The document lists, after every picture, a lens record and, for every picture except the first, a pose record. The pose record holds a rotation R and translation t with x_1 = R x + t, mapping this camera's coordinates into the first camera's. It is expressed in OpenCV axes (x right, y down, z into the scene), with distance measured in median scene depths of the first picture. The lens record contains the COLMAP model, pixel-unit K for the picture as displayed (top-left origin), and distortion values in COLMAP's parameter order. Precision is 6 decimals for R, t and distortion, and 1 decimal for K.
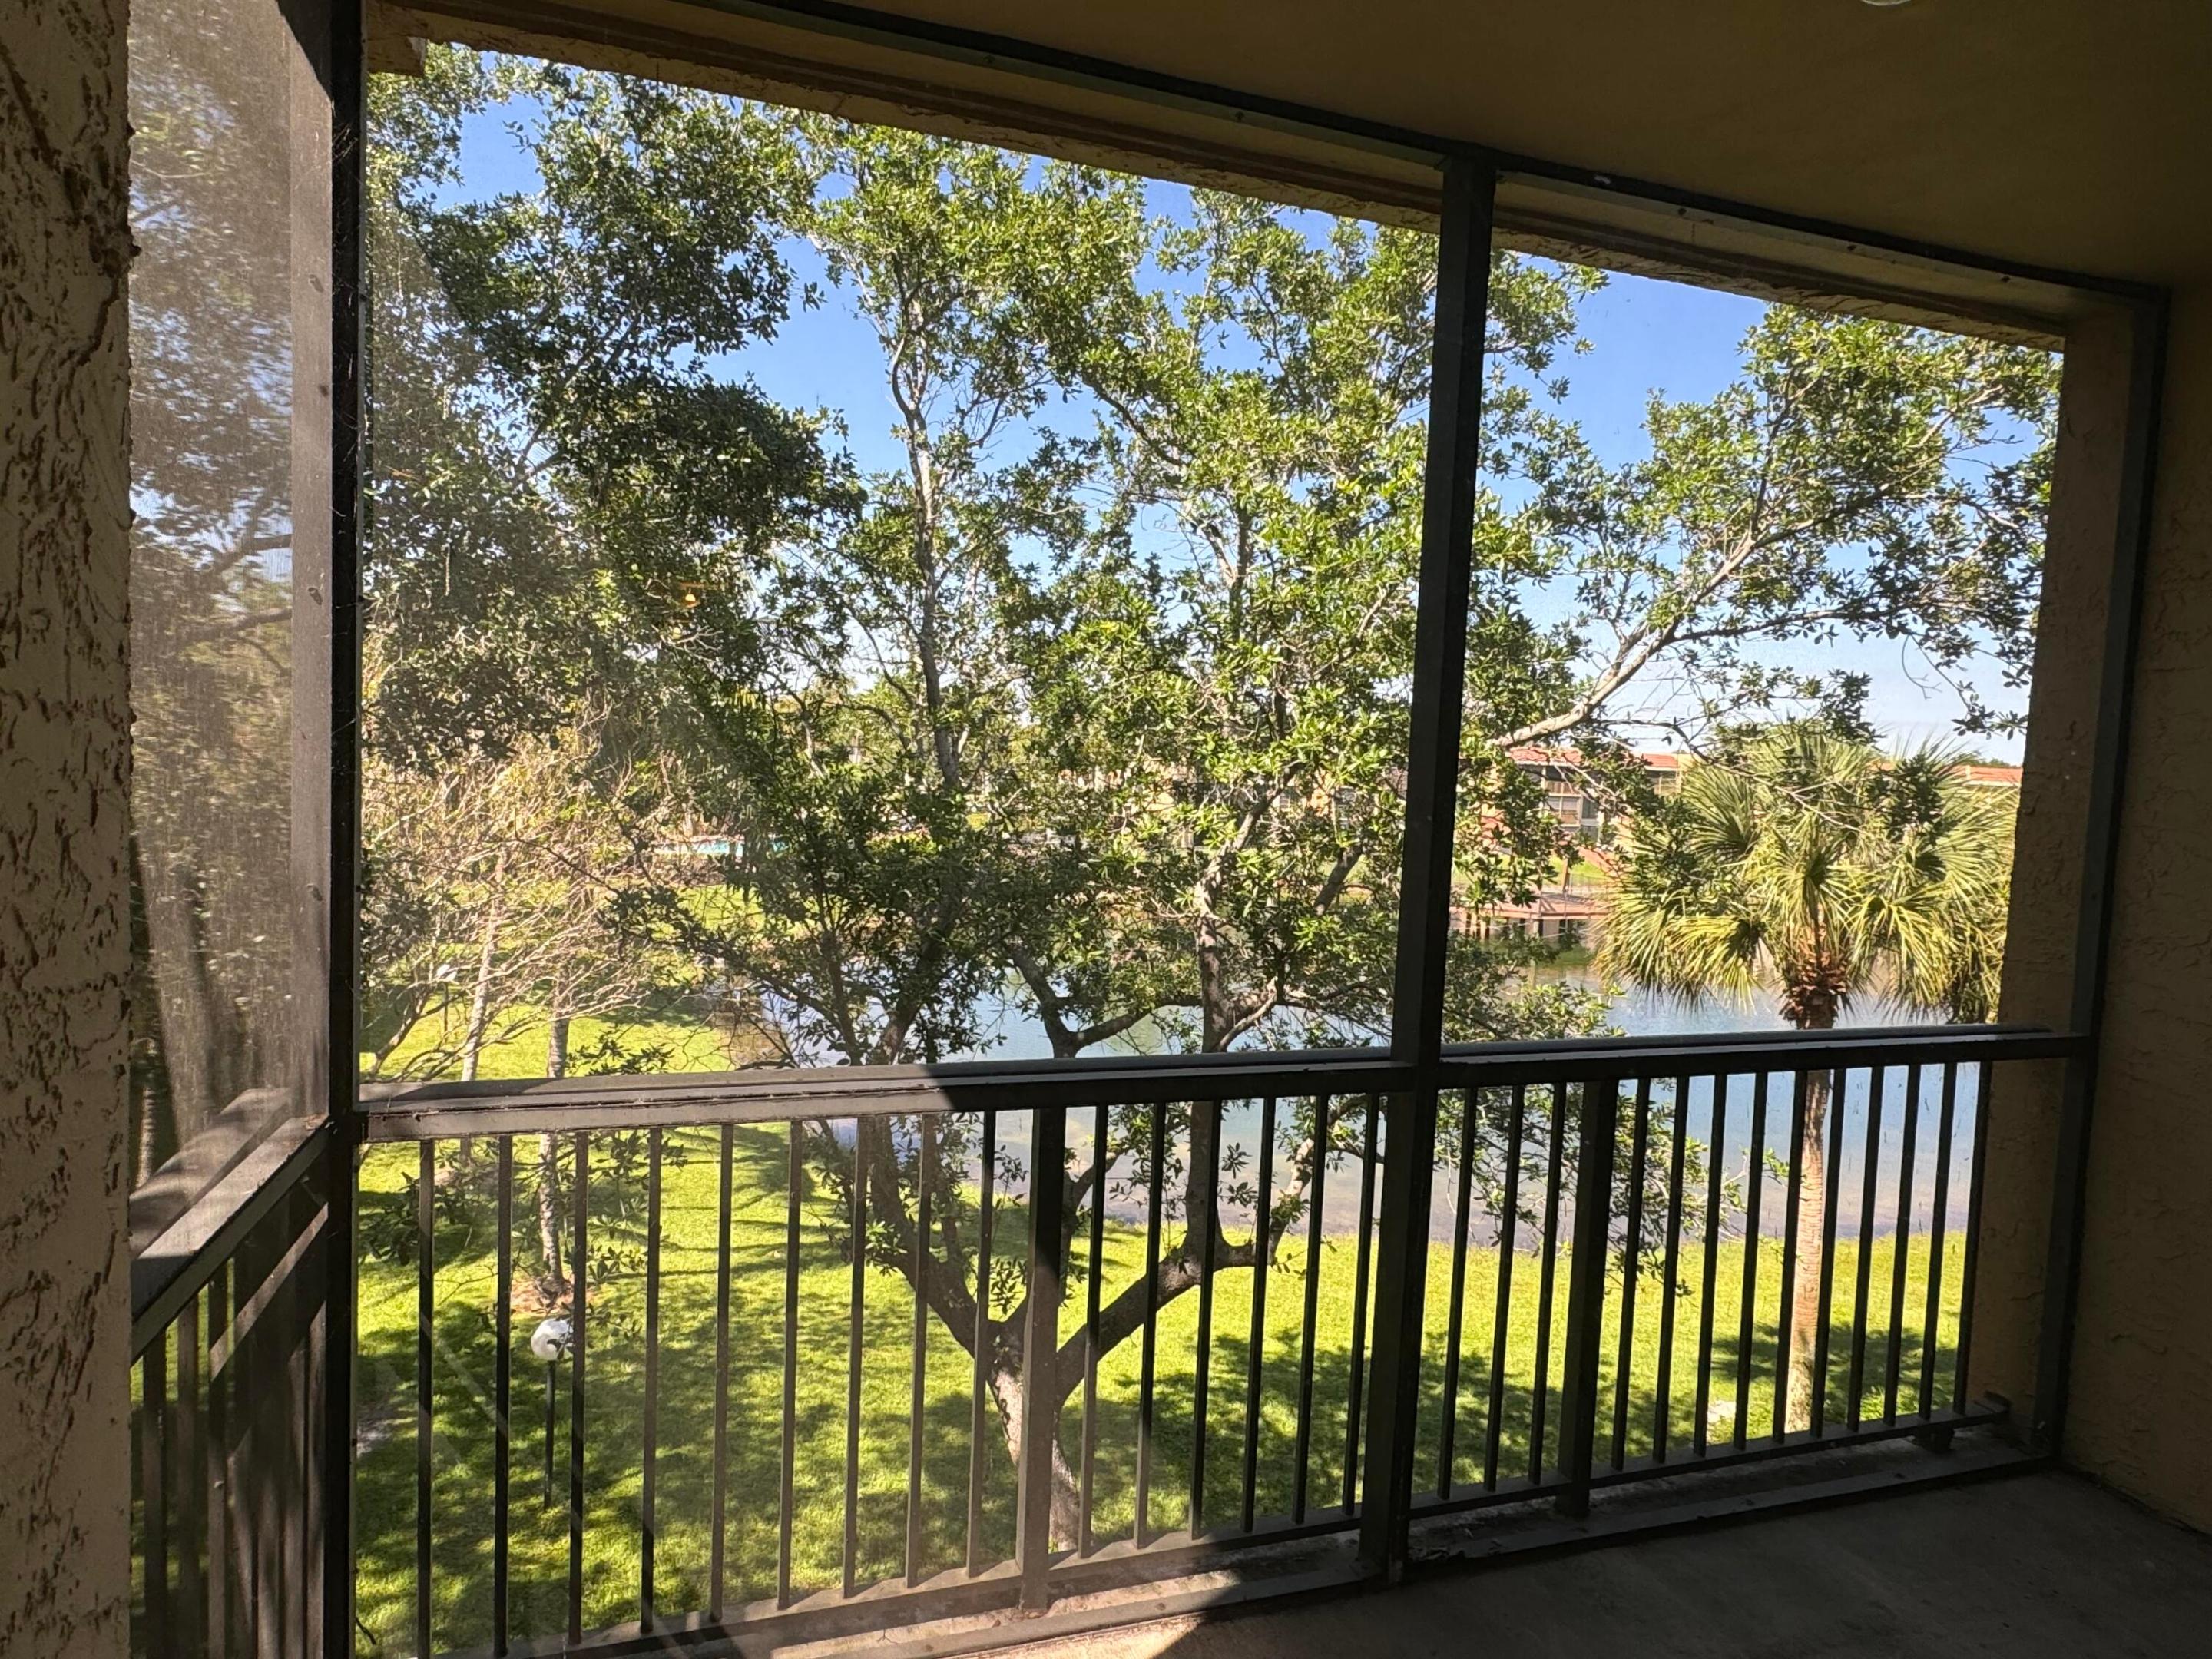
lens RADIAL K [[1291.9, 0, 1094.1], [0, 1291.9, 834.1], [0, 0, 1]] dist [-0.009712, 0.005416]
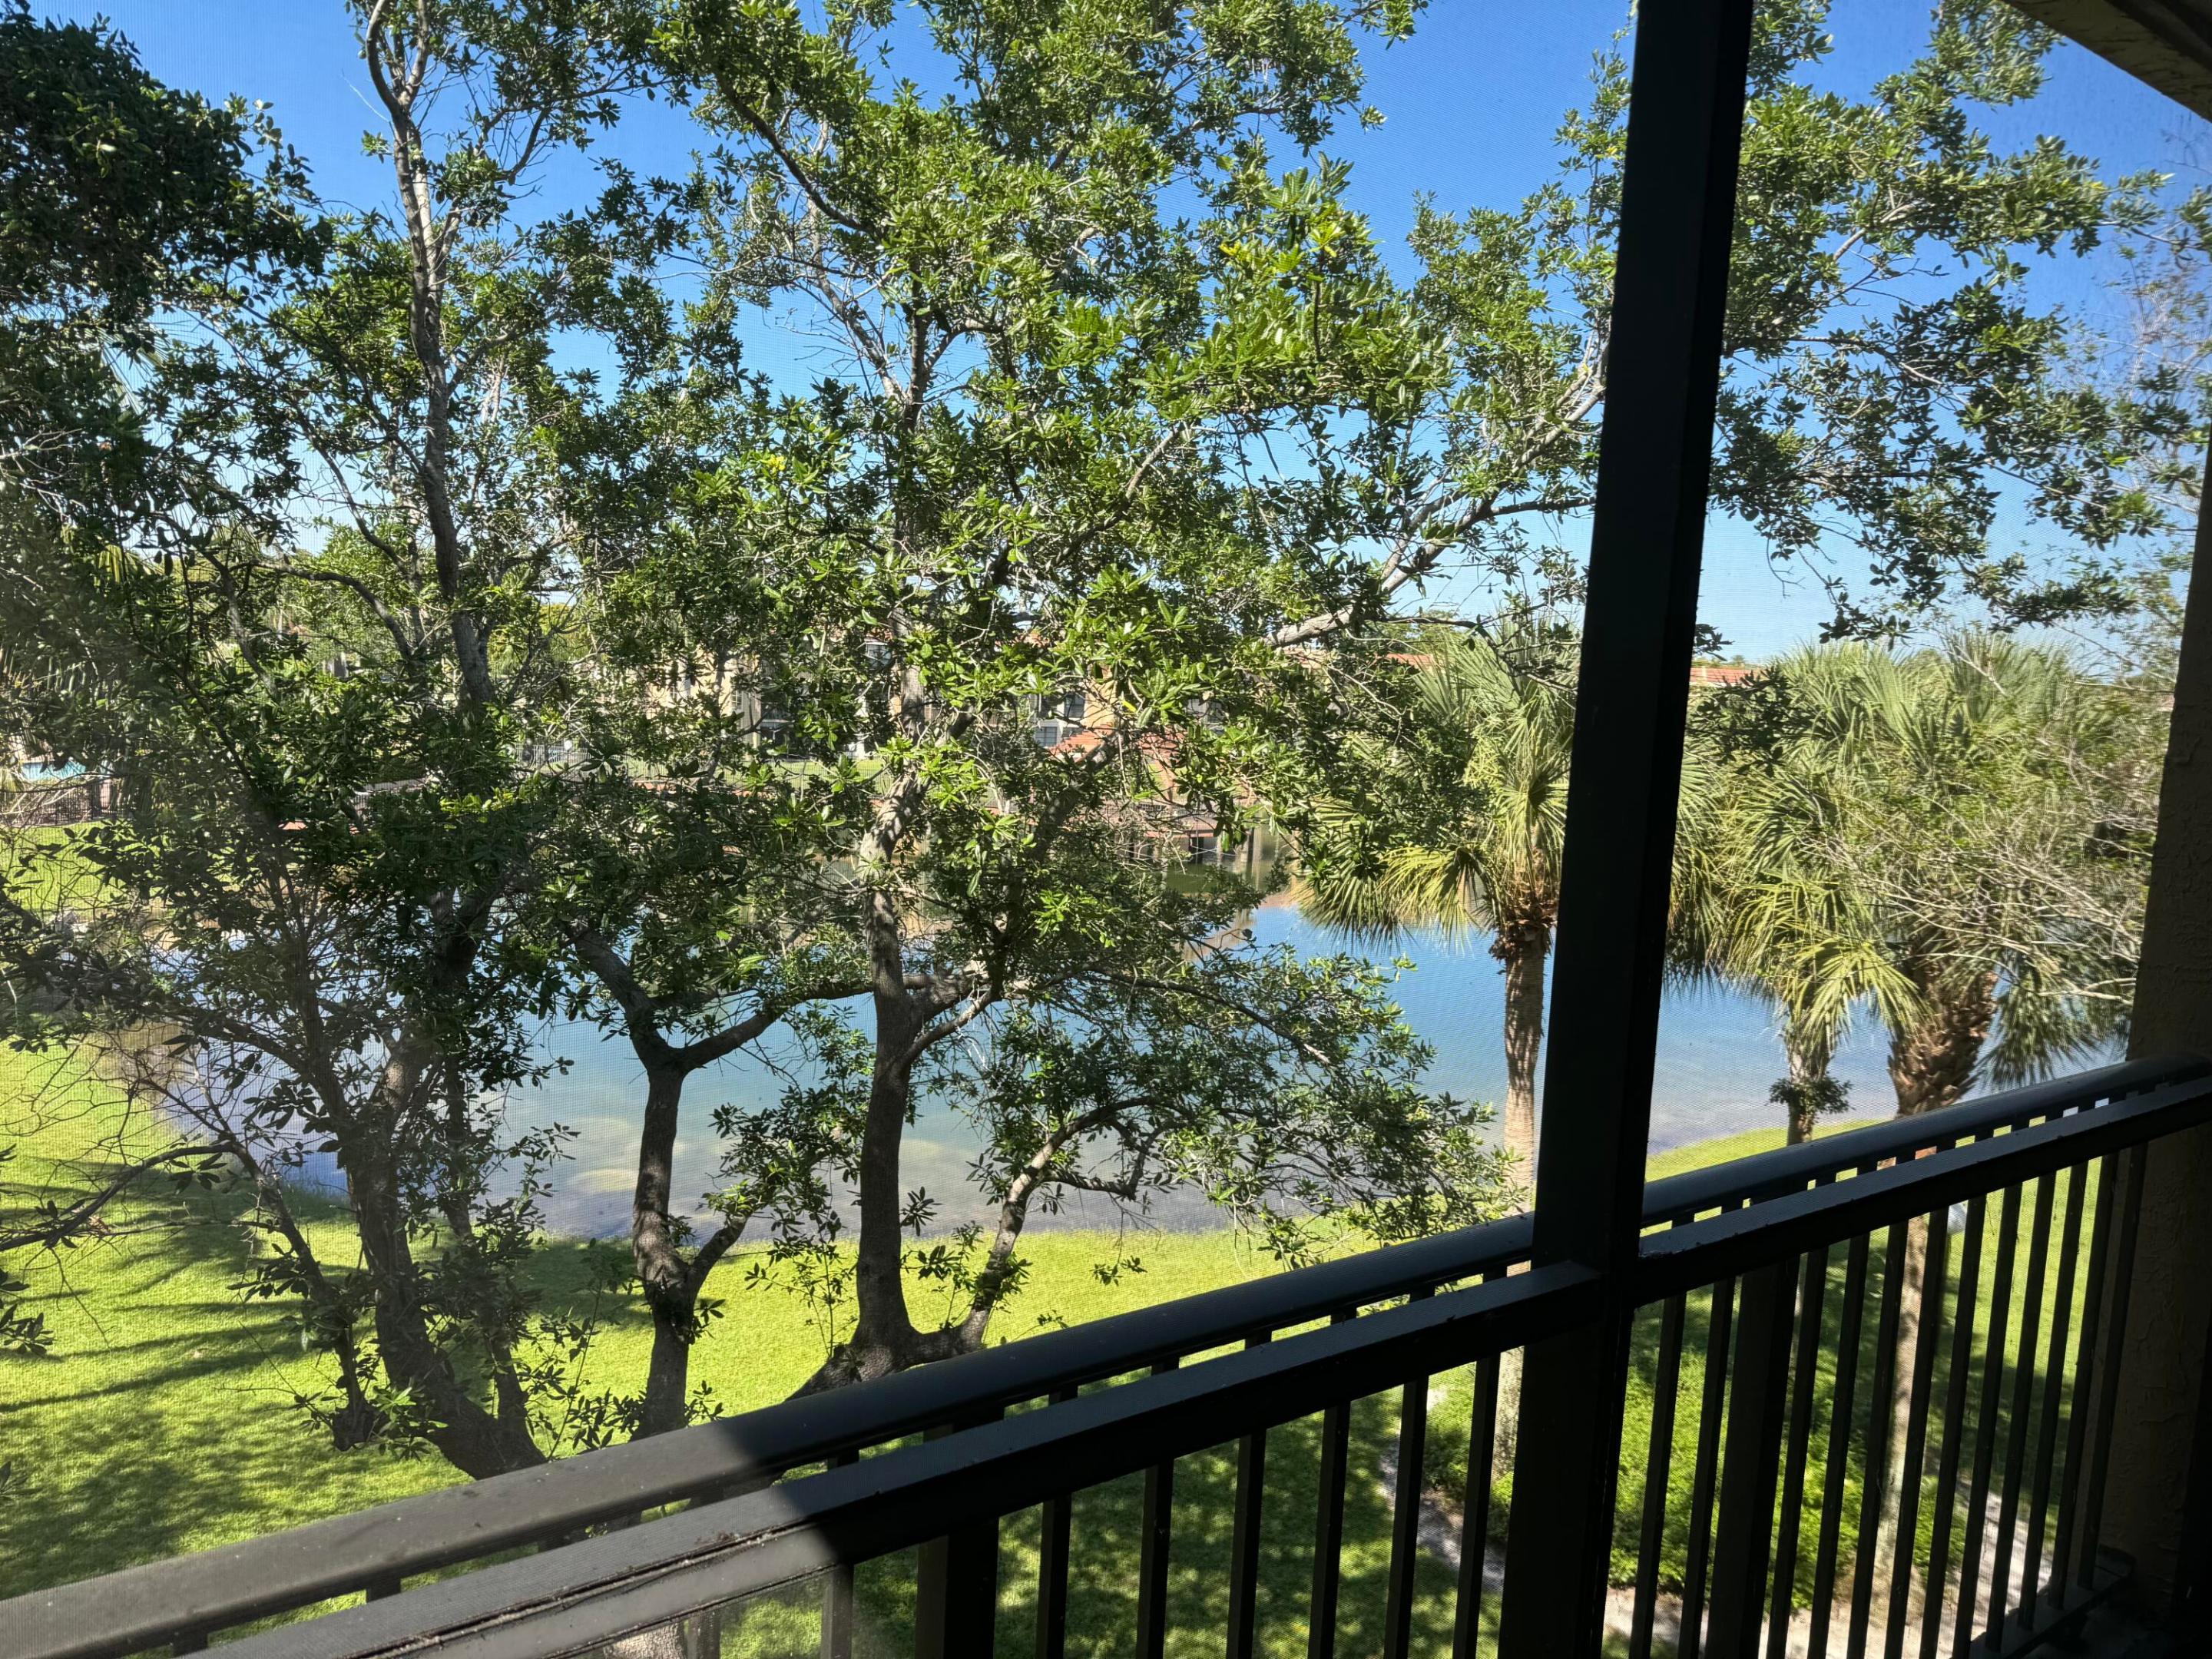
lens RADIAL K [[1539.5, 0, 1115.0], [0, 1539.5, 819.0], [0, 0, 1]] dist [0.045476, -0.067298]
pose [[0.950994, -0.025233, 0.308178, -0.047493], [0.009334, 0.998553, 0.052955, -0.014623], [-0.309068, -0.047484, 0.949854, 0.138637]]
